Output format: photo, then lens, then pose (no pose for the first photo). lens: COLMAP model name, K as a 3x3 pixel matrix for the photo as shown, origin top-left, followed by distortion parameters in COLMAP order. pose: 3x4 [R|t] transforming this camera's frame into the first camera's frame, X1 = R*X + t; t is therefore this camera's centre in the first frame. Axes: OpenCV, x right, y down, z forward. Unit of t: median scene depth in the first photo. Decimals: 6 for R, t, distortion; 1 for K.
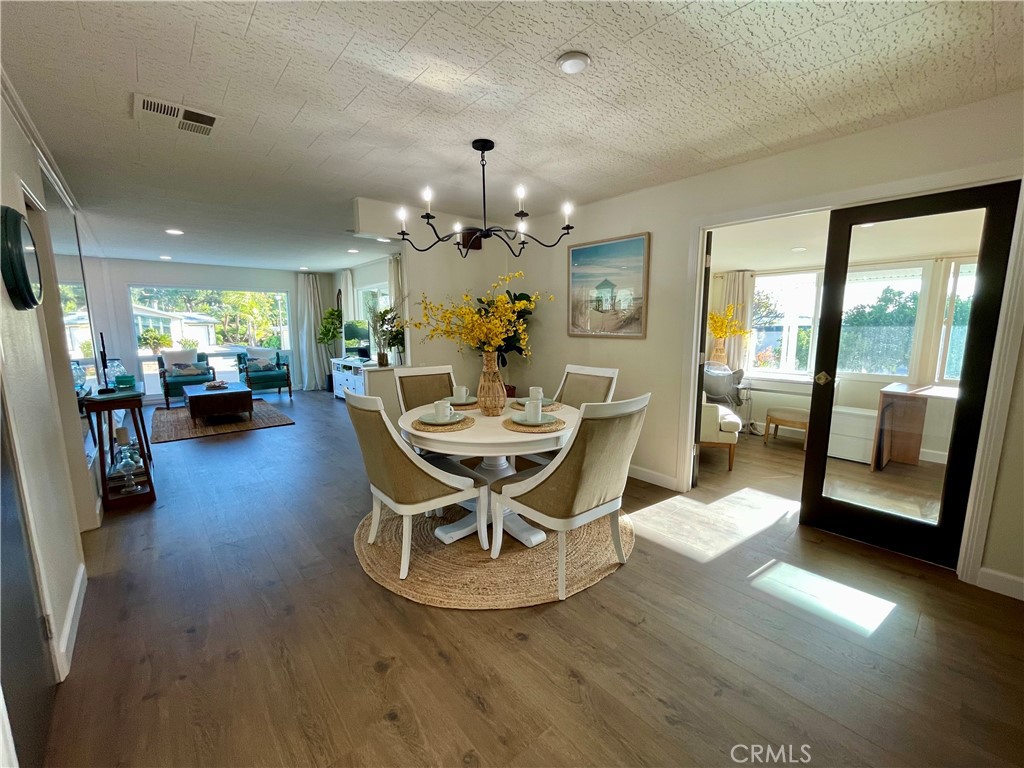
lens RADIAL K [[419.1, 0, 512.0], [0, 419.1, 384.0], [0, 0, 1]] dist [-0.001381, -0.000163]
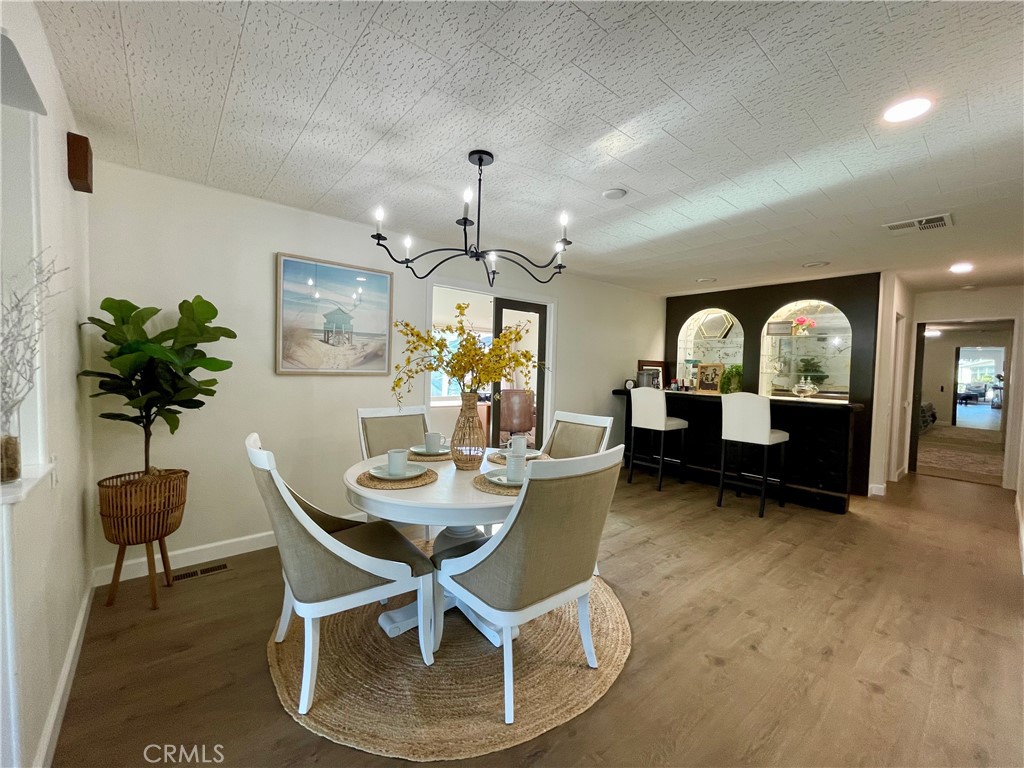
lens RADIAL K [[419.1, 0, 512.0], [0, 419.1, 384.0], [0, 0, 1]] dist [-0.001381, -0.000163]
pose [[0.008388, -0.033649, 0.999399, -1.026125], [0.121298, 0.992088, 0.032385, -0.127040], [-0.992581, 0.120954, 0.012403, 1.045340]]
